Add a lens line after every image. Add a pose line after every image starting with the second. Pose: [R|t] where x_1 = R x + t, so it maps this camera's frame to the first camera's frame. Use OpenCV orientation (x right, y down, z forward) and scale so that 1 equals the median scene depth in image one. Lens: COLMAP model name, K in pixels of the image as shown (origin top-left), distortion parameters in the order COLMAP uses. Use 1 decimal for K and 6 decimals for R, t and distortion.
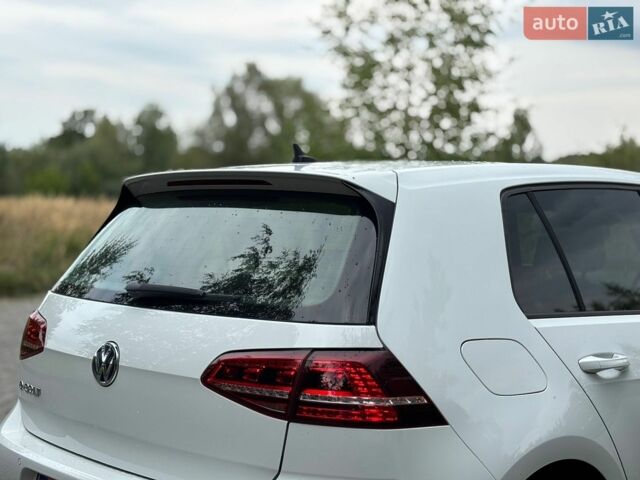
lens RADIAL K [[1164.3, 0, 320.0], [0, 1164.3, 240.0], [0, 0, 1]] dist [0.220667, -0.037923]
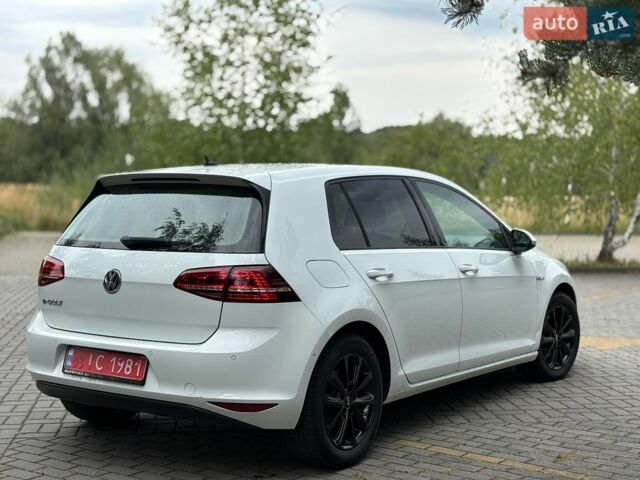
lens RADIAL K [[1164.3, 0, 320.0], [0, 1164.3, 240.0], [0, 0, 1]] dist [0.220667, -0.037923]
pose [[0.988577, -0.024102, 0.148775, -0.025732], [0.020522, 0.999463, 0.025553, 0.000321], [-0.149311, -0.022208, 0.988541, -0.163666]]
